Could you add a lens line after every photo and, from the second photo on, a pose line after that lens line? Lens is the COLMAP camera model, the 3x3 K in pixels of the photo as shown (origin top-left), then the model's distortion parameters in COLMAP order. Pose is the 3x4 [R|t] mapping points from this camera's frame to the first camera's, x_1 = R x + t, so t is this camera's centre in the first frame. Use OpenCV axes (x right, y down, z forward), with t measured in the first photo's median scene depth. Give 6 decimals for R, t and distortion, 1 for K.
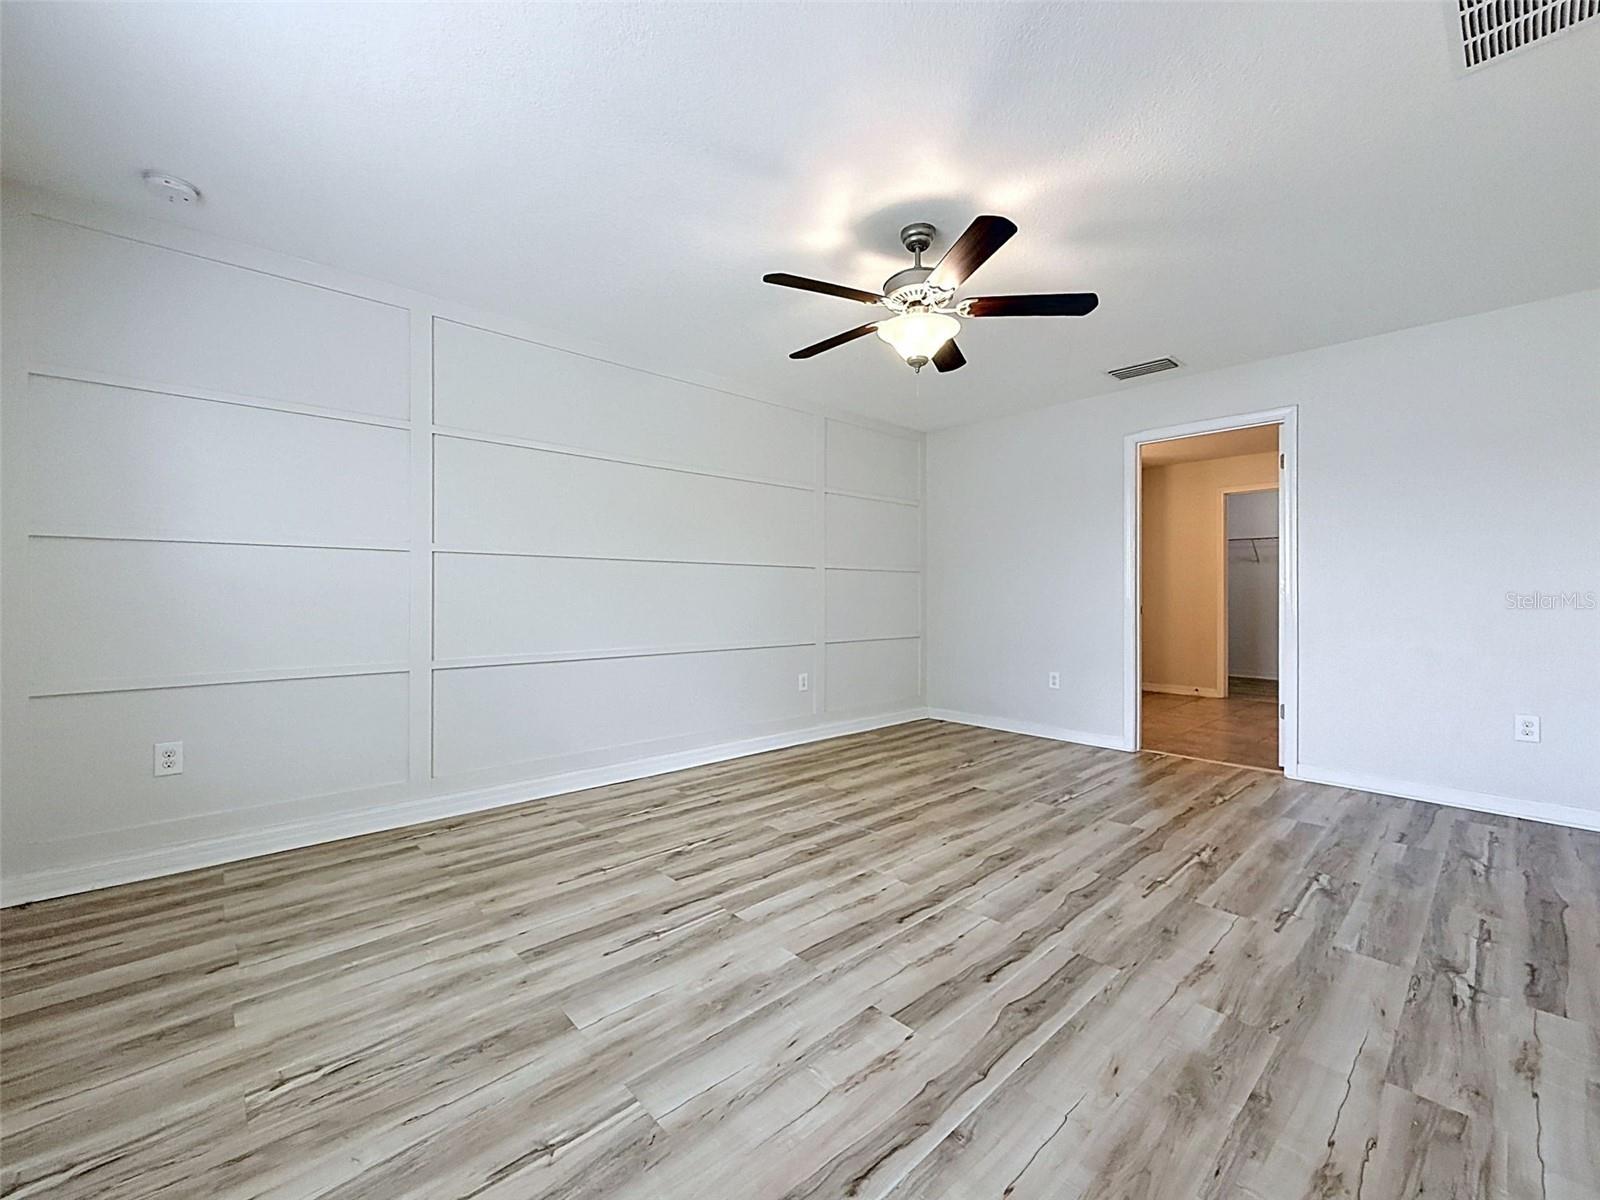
lens RADIAL K [[650.7, 0, 803.2], [0, 650.7, 601.9], [0, 0, 1]] dist [0.000483, -0.000085]
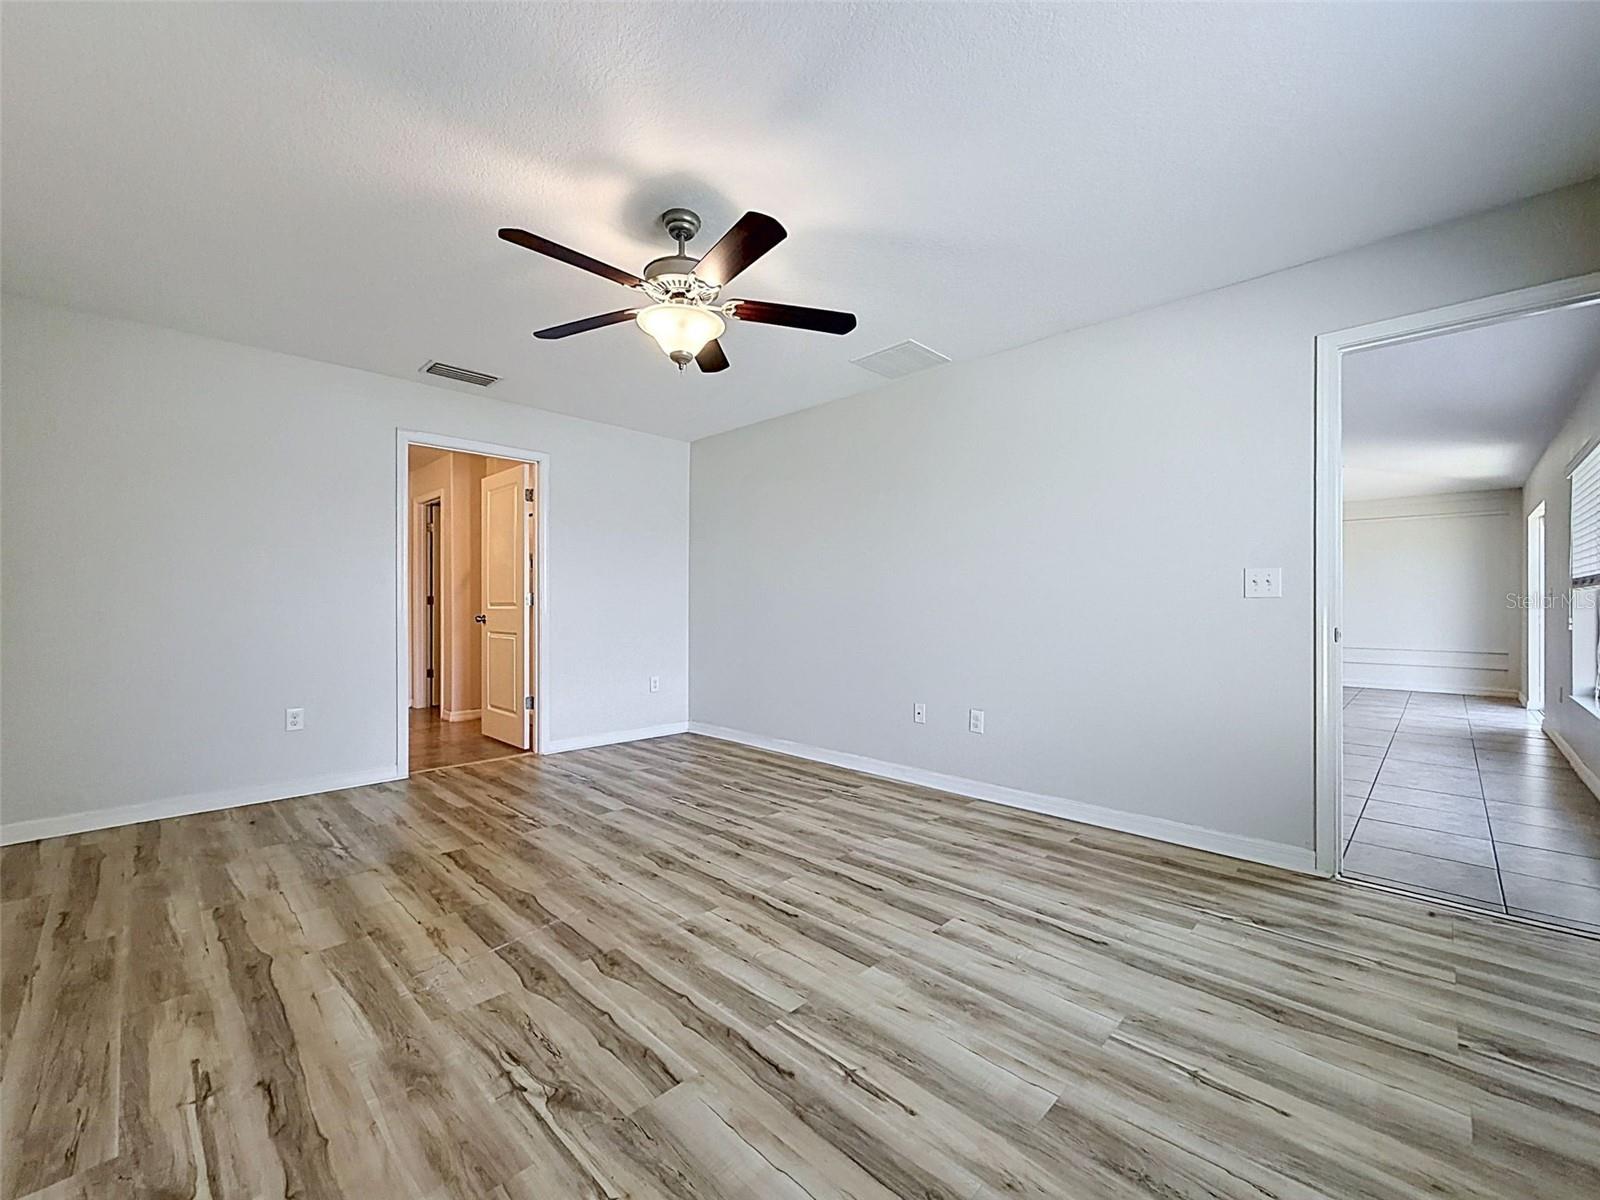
lens RADIAL K [[650.7, 0, 803.3], [0, 650.7, 597.7], [0, 0, 1]] dist [0.000483, -0.000085]
pose [[-0.042081, 0.010779, 0.999056, -0.798323], [0.009240, 0.999903, -0.010399, -0.011665], [-0.999071, 0.008793, -0.042177, 0.900071]]
